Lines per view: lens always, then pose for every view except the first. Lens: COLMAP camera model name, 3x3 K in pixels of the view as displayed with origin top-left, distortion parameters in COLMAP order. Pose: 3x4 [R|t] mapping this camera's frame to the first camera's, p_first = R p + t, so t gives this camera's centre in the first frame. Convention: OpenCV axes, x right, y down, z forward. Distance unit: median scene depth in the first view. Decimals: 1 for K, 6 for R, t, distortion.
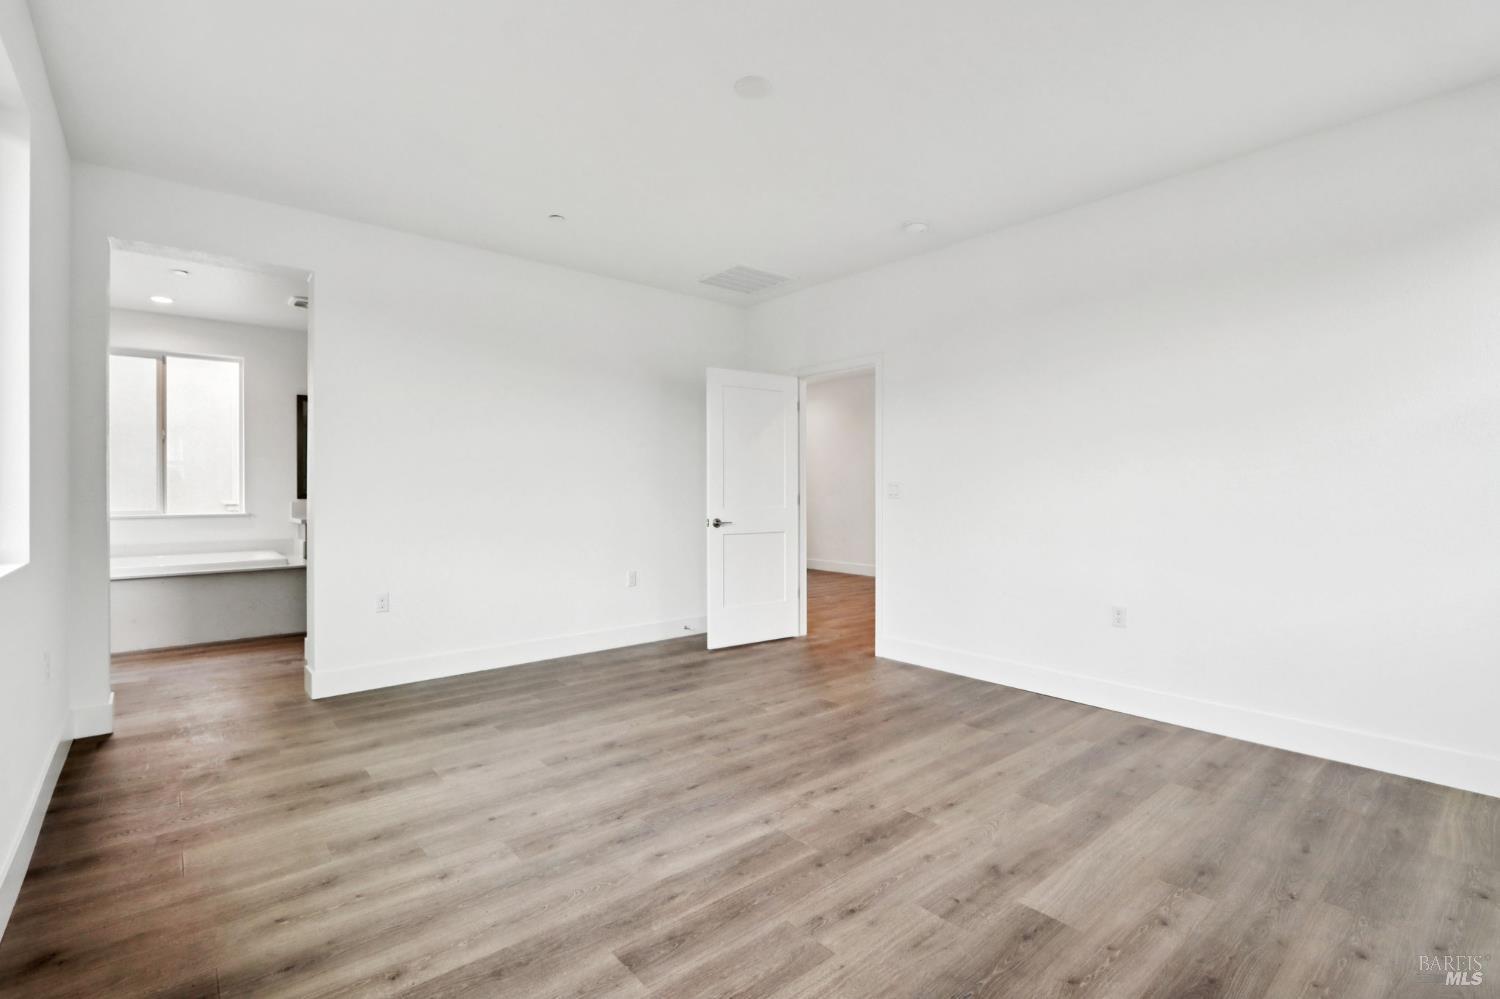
lens RADIAL K [[691.8, 0, 758.2], [0, 691.8, 492.8], [0, 0, 1]] dist [-0.011775, 0.001590]
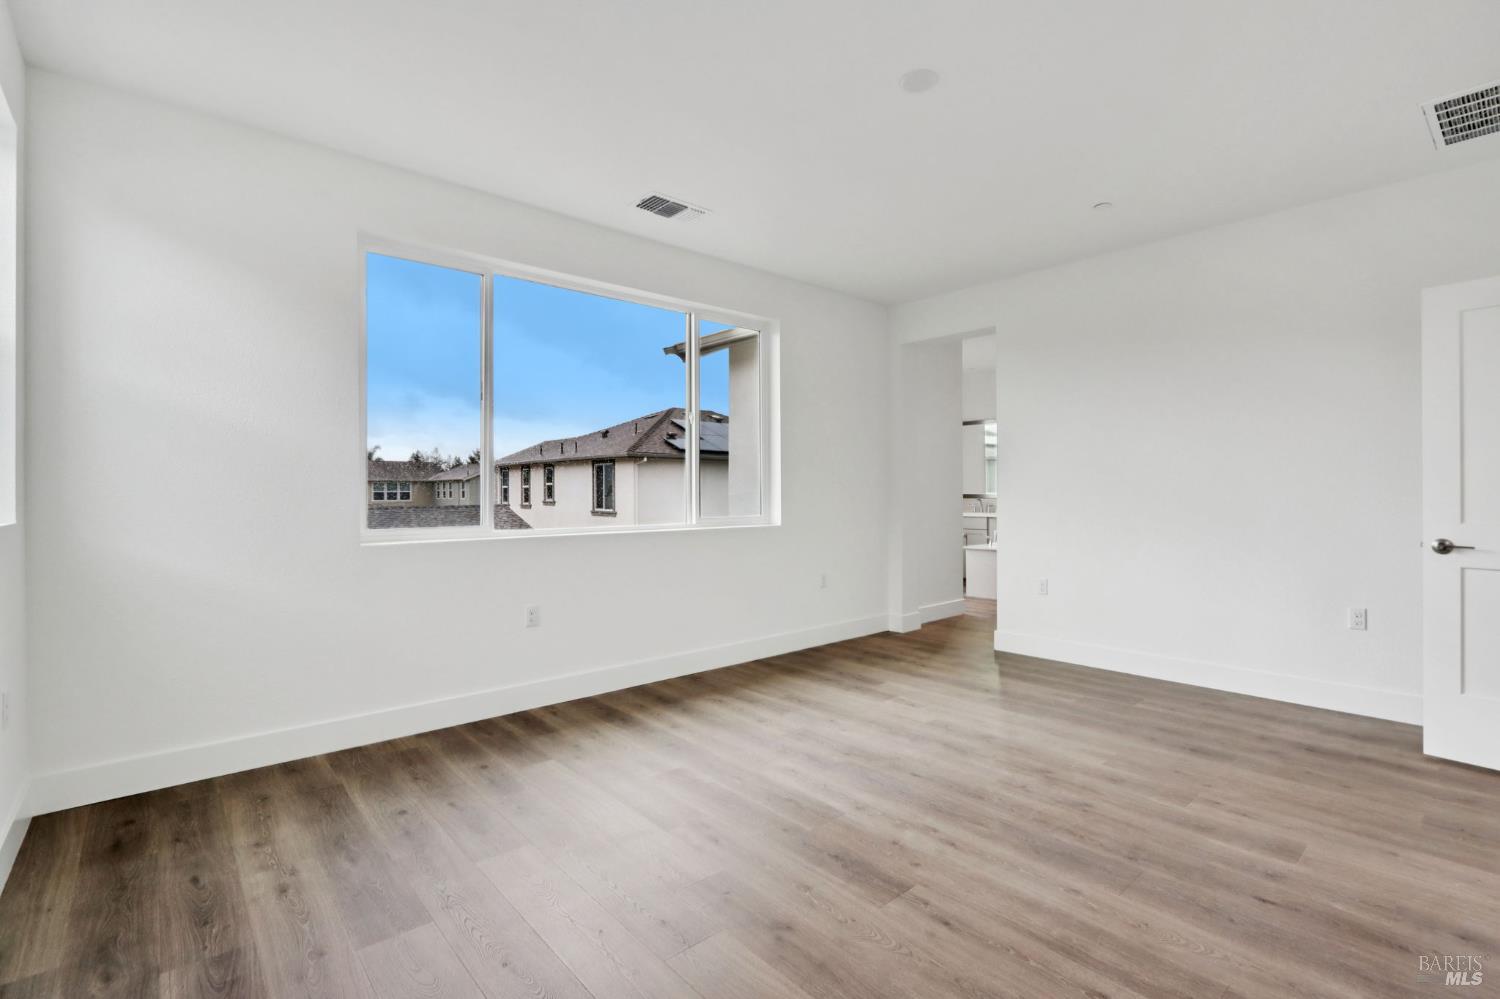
lens RADIAL K [[691.8, 0, 758.2], [0, 691.8, 492.8], [0, 0, 1]] dist [-0.011775, 0.001590]
pose [[0.012665, 0.001876, -0.999918, 0.838148], [-0.002415, 0.999995, 0.001845, -0.003001], [0.999917, 0.002391, 0.012670, 0.659717]]
